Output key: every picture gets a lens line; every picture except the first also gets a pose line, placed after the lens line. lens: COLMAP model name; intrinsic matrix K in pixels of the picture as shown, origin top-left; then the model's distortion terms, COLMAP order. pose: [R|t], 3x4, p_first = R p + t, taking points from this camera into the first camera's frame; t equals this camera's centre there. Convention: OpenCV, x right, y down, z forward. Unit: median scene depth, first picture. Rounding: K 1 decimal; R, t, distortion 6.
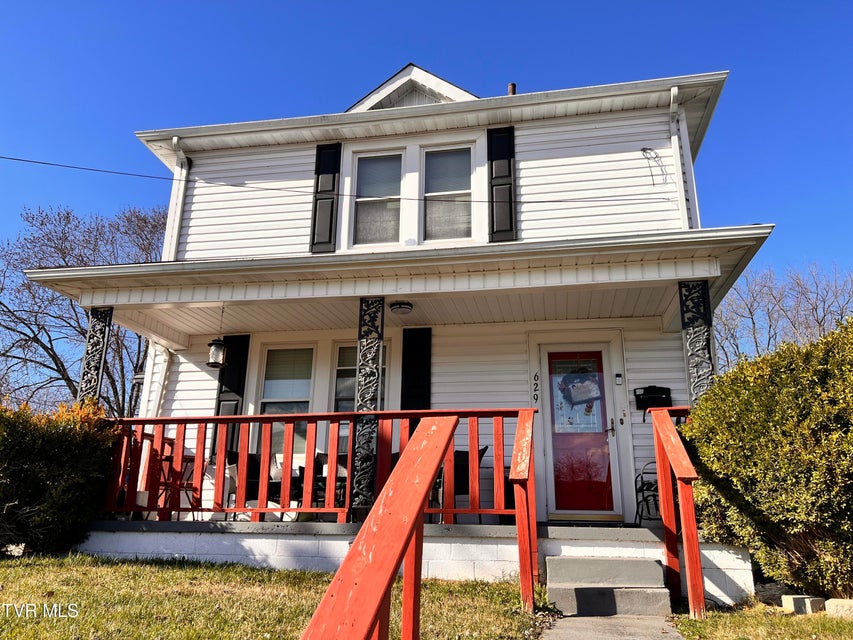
lens RADIAL K [[651.6, 0, 426.5], [0, 651.6, 320.0], [0, 0, 1]] dist [0.097080, -0.164307]
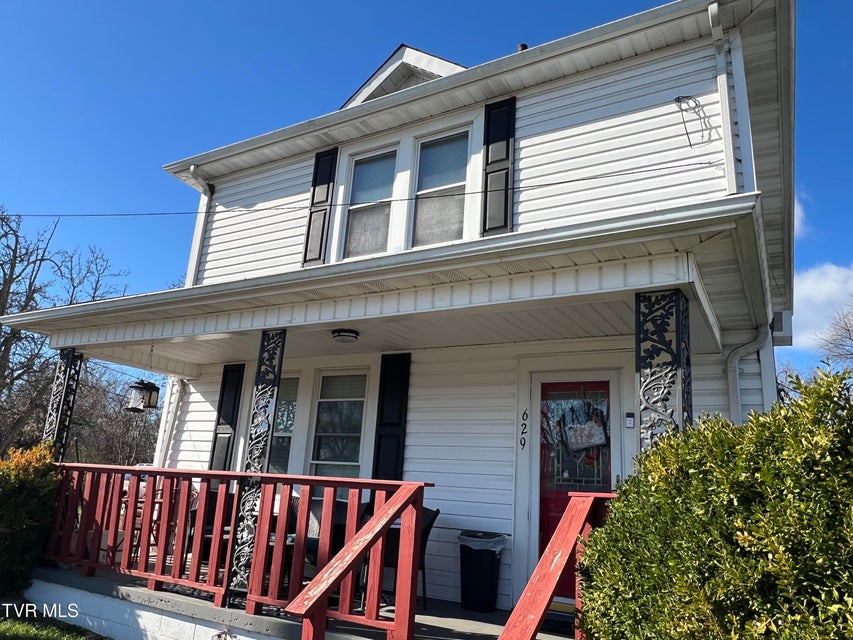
lens RADIAL K [[614.4, 0, 426.5], [0, 614.4, 320.0], [0, 0, 1]] dist [0.000423, -0.001919]
pose [[0.938006, -0.045948, -0.343560, 0.282019], [0.051962, 0.998614, 0.008315, -0.033677], [0.342702, -0.025651, 0.939094, 0.252990]]
